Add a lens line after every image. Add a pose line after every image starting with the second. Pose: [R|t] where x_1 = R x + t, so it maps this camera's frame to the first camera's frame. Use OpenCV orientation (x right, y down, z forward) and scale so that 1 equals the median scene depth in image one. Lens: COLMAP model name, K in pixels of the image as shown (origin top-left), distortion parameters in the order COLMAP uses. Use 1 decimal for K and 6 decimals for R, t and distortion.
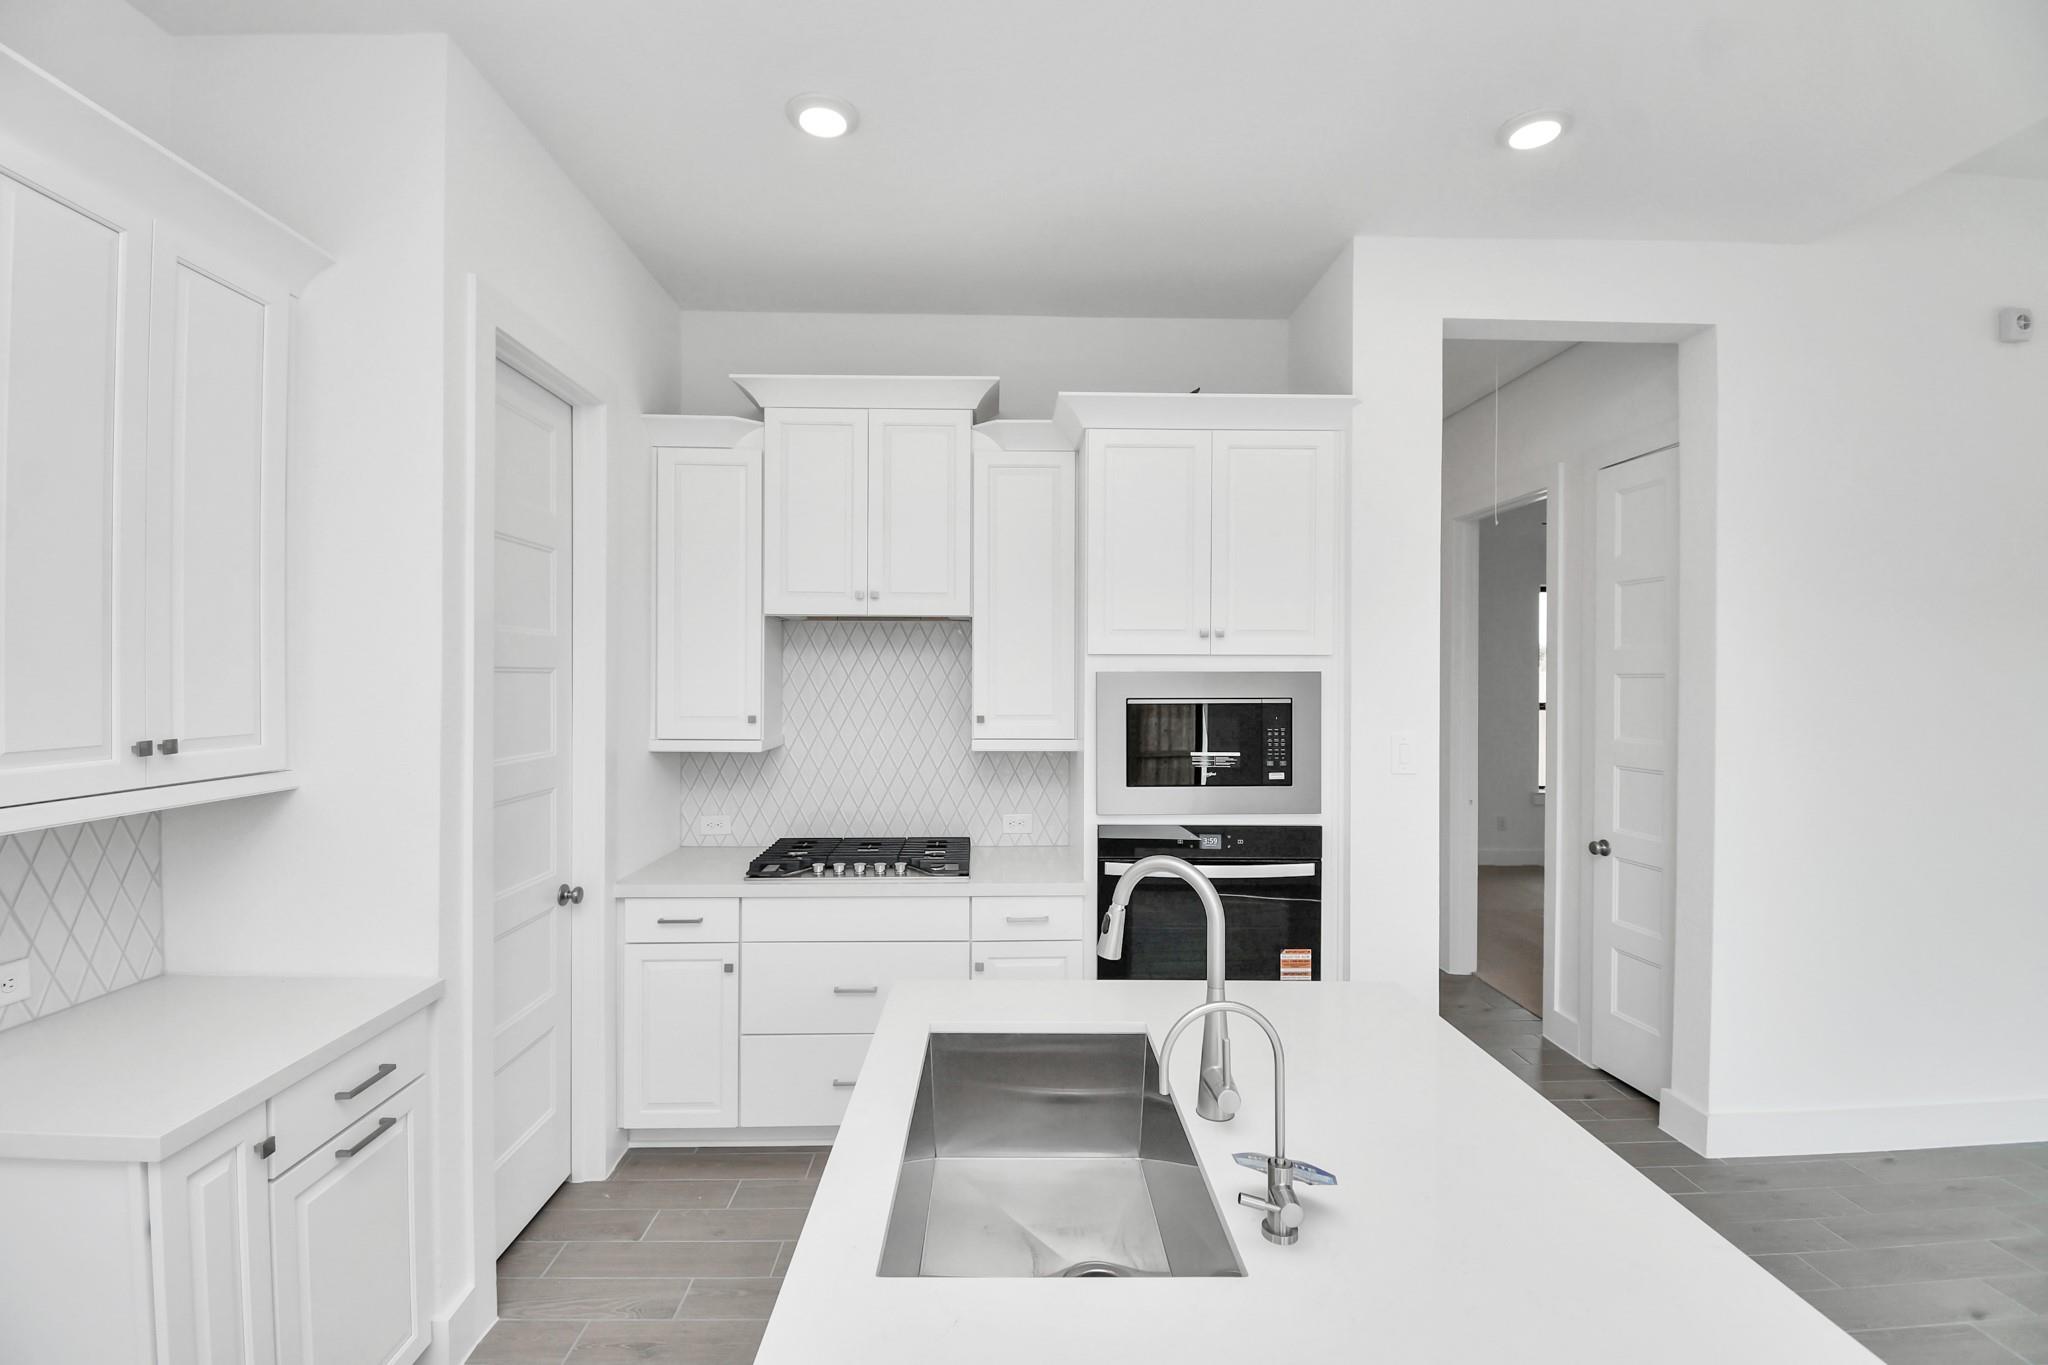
lens RADIAL K [[915.0, 0, 1027.5], [0, 915.0, 683.0], [0, 0, 1]] dist [0.017813, -0.024685]
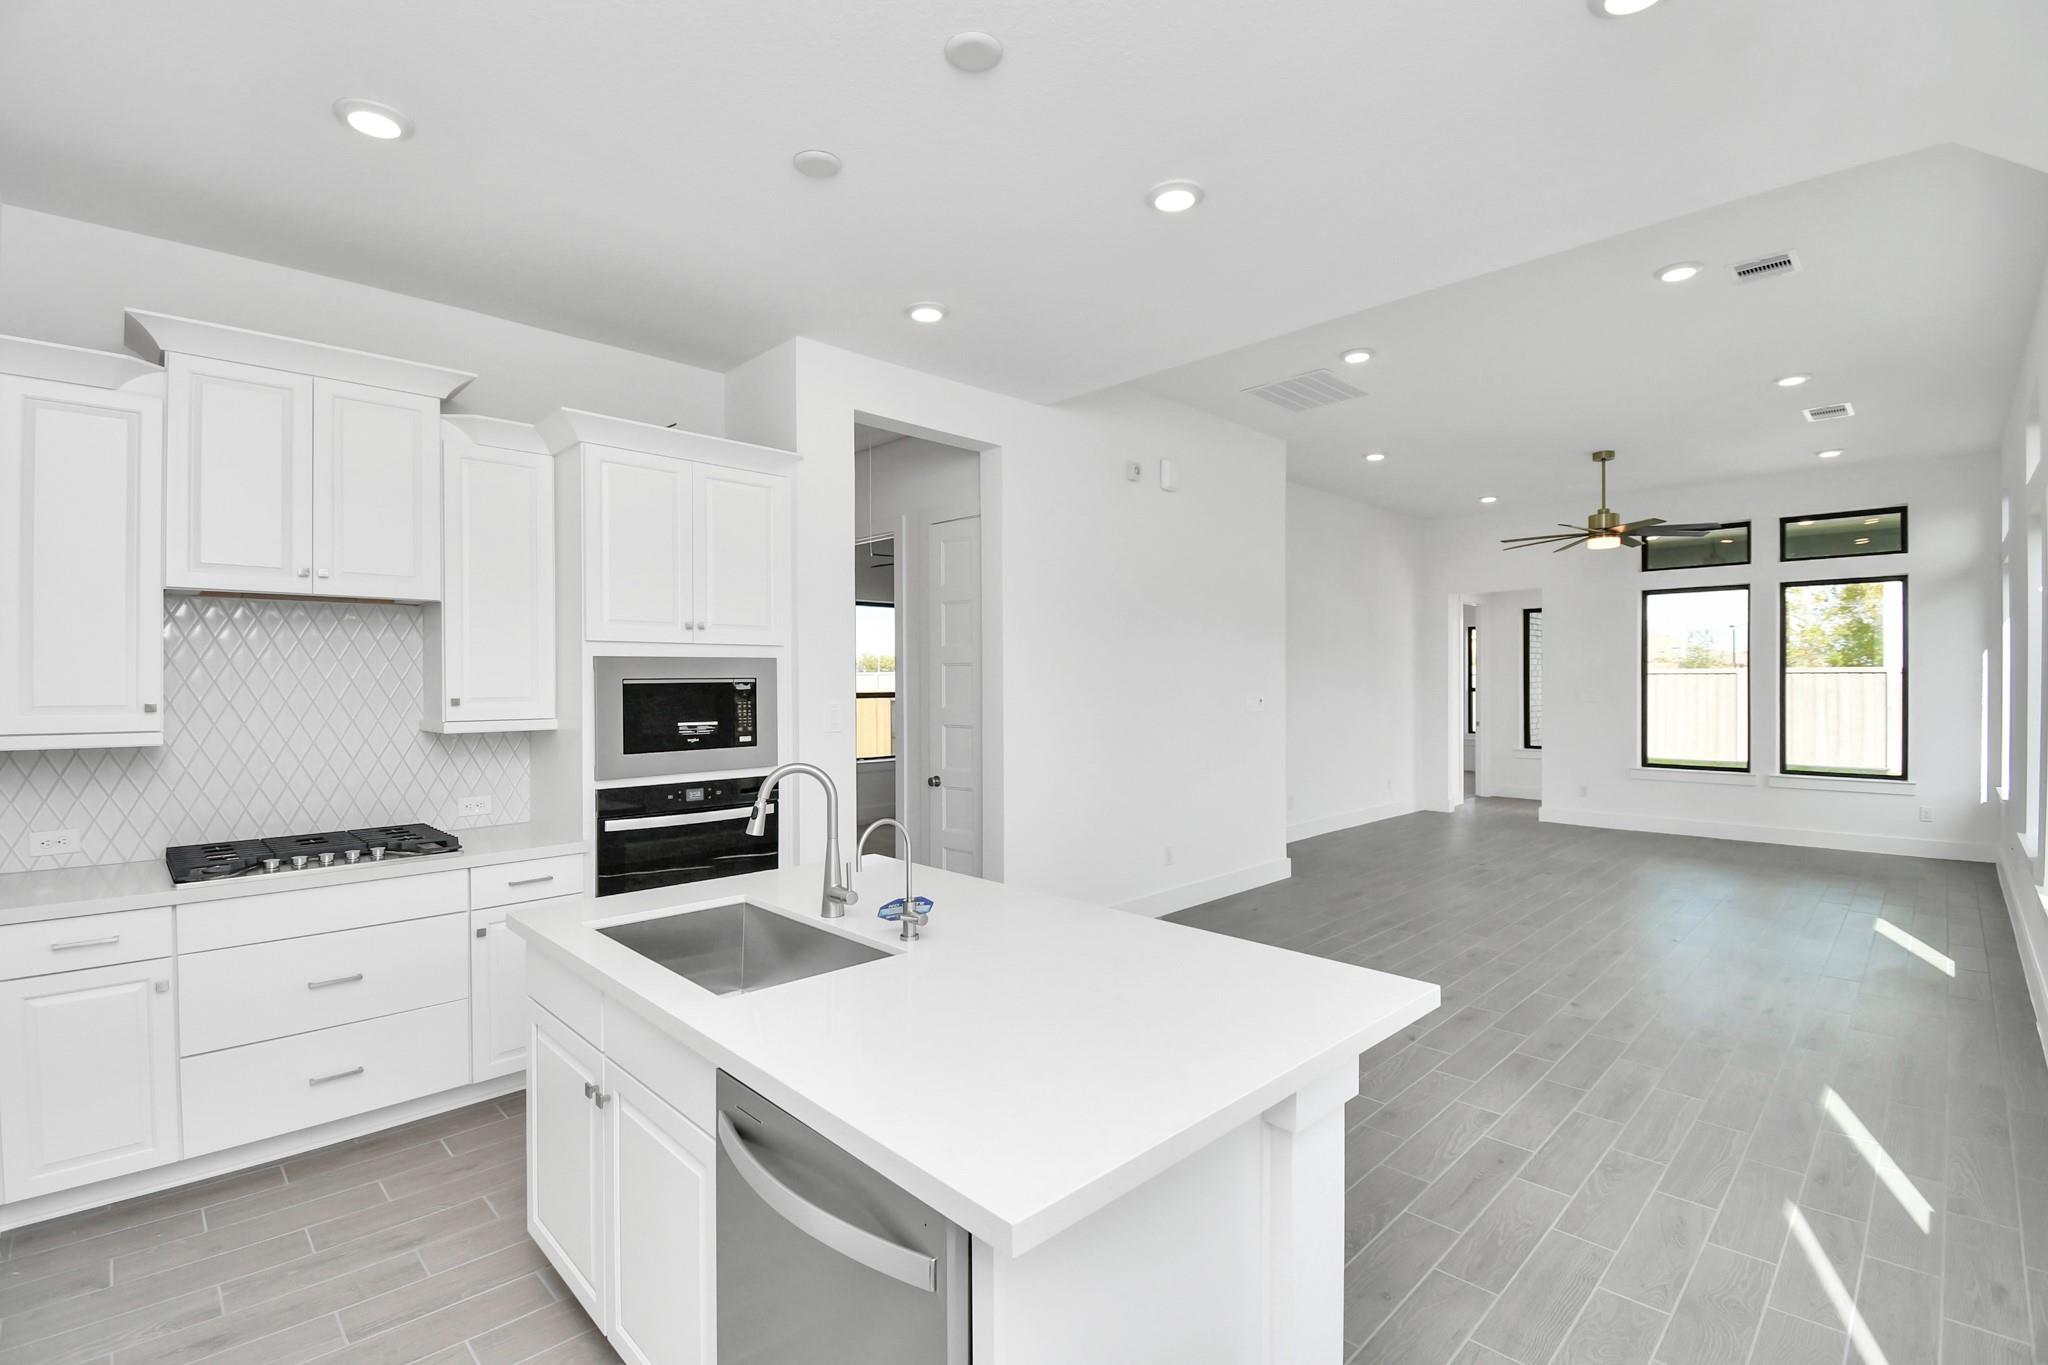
lens RADIAL K [[917.1, 0, 1015.5], [0, 917.1, 680.9], [0, 0, 1]] dist [0.067885, -0.045834]
pose [[0.748312, -0.007774, 0.663301, -0.295812], [0.007431, 0.999967, 0.003336, 0.018294], [-0.663305, 0.002432, 0.748345, -0.214999]]
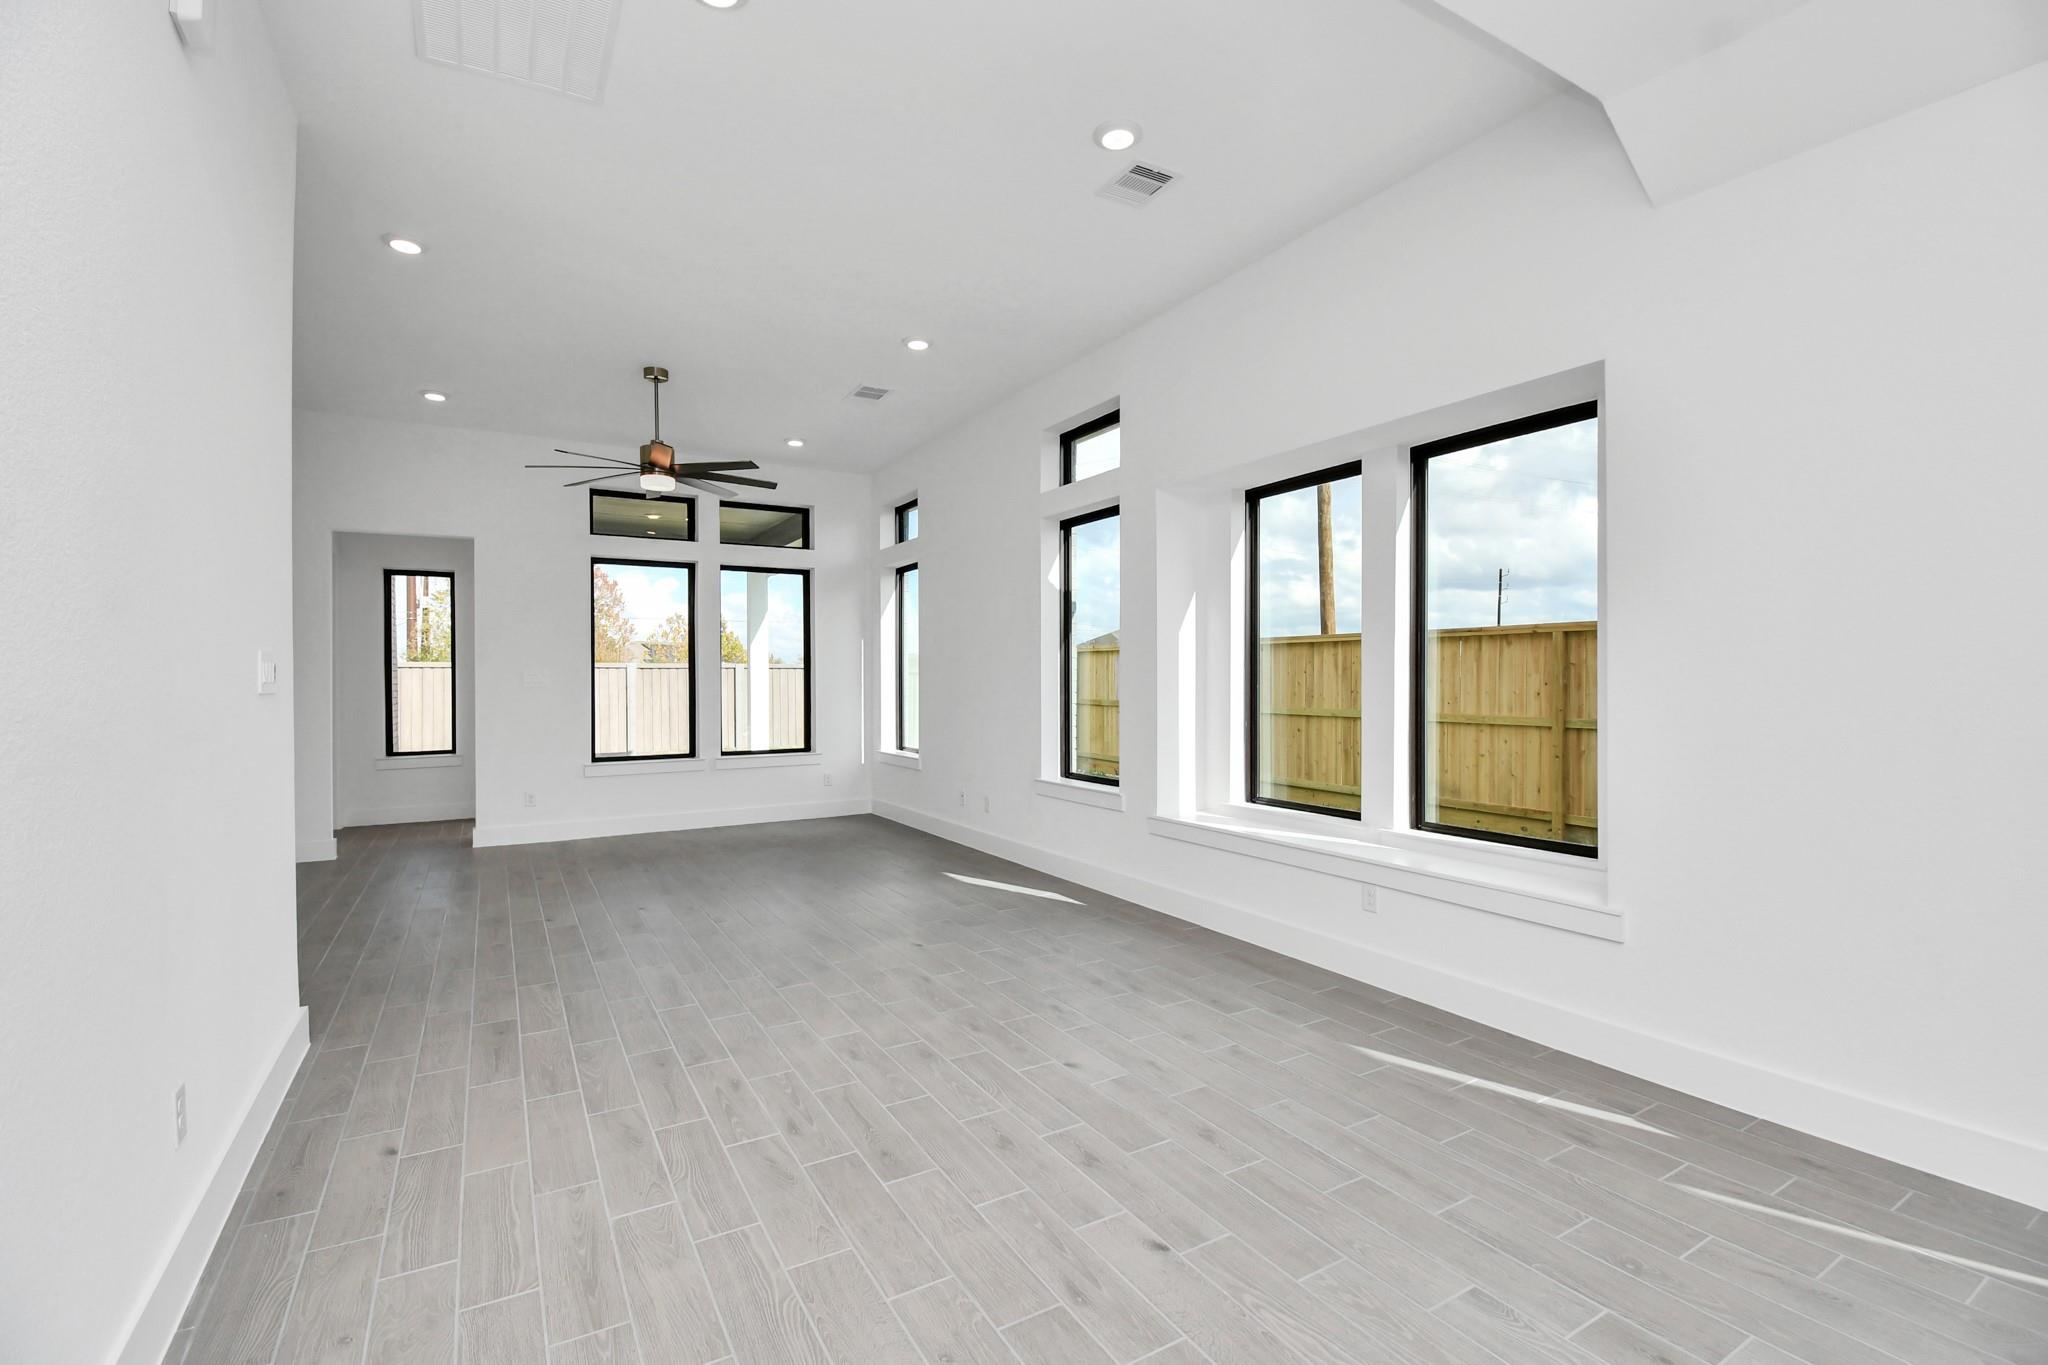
lens RADIAL K [[915.0, 0, 1027.5], [0, 915.0, 683.0], [0, 0, 1]] dist [0.017813, -0.024685]
pose [[-0.465567, -0.003487, 0.885006, 0.357079], [0.004330, 0.999971, 0.006217, 0.085320], [-0.885002, 0.006726, -0.465538, 0.734828]]
